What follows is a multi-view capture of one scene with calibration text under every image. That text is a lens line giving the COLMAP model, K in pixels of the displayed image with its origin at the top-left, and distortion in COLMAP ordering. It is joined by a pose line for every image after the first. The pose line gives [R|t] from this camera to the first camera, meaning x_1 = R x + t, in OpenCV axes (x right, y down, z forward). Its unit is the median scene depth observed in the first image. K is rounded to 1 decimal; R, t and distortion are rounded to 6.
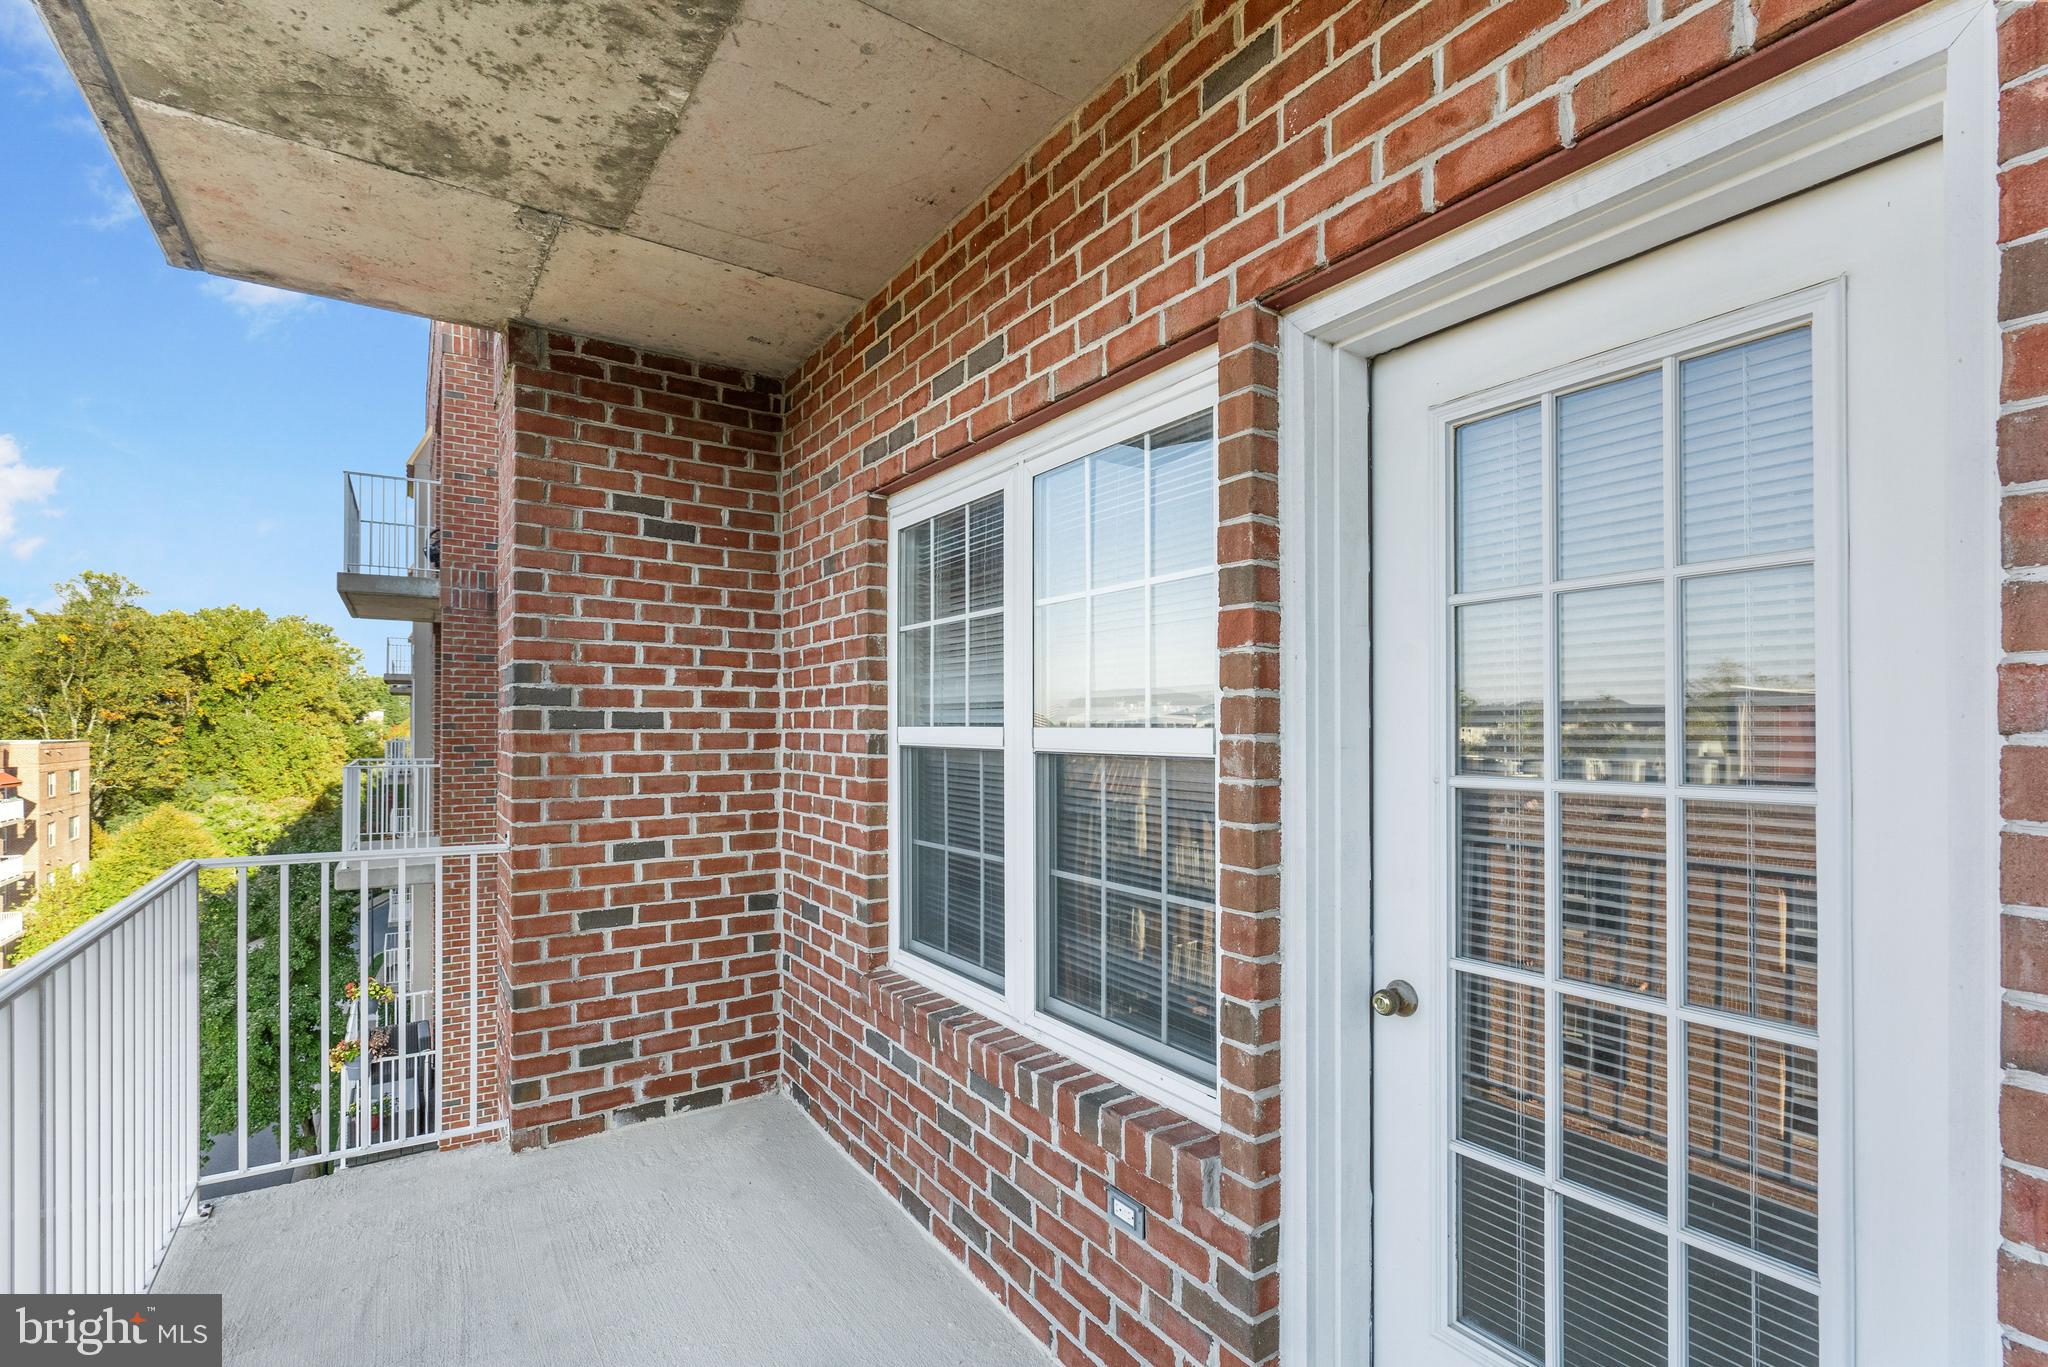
lens RADIAL K [[948.0, 0, 1033.2], [0, 948.0, 725.0], [0, 0, 1]] dist [-0.006576, 0.000068]
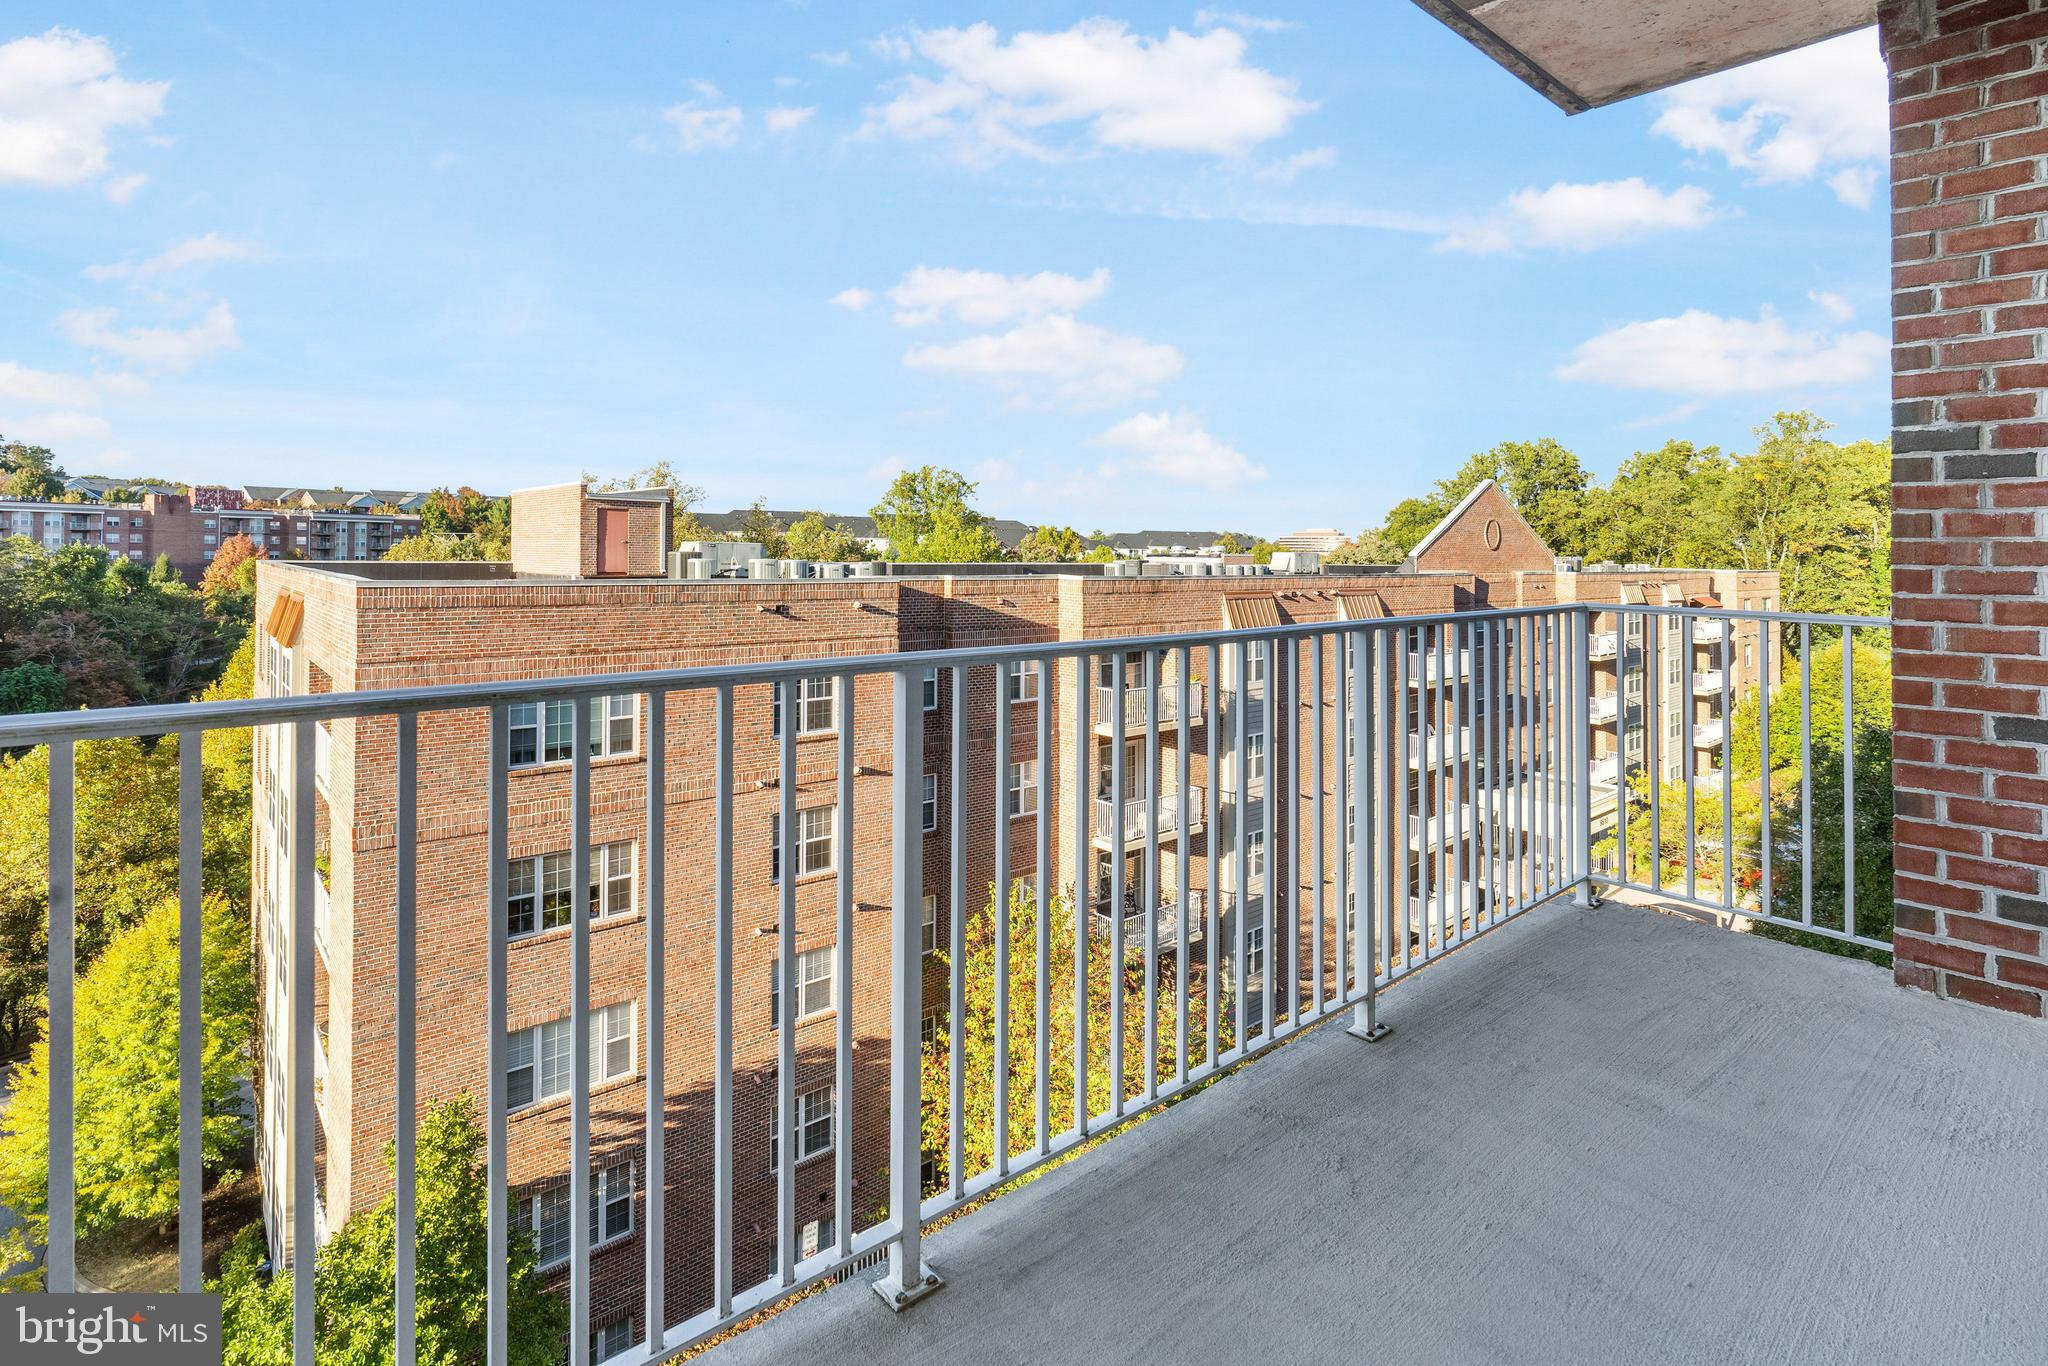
lens RADIAL K [[1000.4, 0, 1025.4], [0, 1000.4, 549.3], [0, 0, 1]] dist [0.000129, 0.000267]
pose [[0.135566, -0.004343, -0.990759, 0.225774], [-0.004320, 0.999978, -0.004974, 0.070240], [0.990759, 0.004954, 0.135544, 0.103402]]
